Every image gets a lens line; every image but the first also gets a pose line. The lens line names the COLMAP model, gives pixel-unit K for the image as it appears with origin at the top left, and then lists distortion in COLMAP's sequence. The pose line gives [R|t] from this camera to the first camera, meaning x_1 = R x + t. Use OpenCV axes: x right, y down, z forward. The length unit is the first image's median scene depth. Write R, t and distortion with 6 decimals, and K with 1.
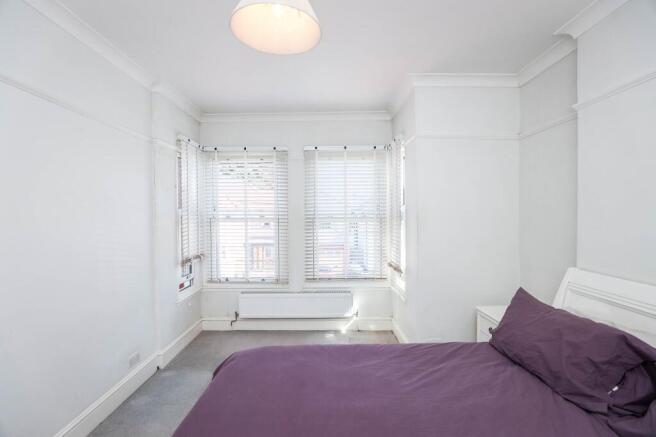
lens RADIAL K [[304.7, 0, 325.3], [0, 304.7, 219.8], [0, 0, 1]] dist [-0.014440, -0.000465]
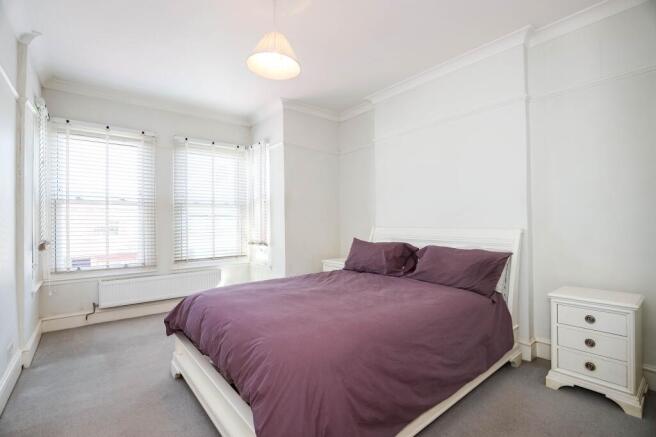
lens RADIAL K [[304.7, 0, 325.3], [0, 304.7, 219.8], [0, 0, 1]] dist [-0.014440, -0.000465]
pose [[0.776544, 0.002778, 0.630056, -0.325388], [0.015044, 0.999623, -0.022950, 0.084673], [-0.629883, 0.027300, 0.776210, -0.148142]]
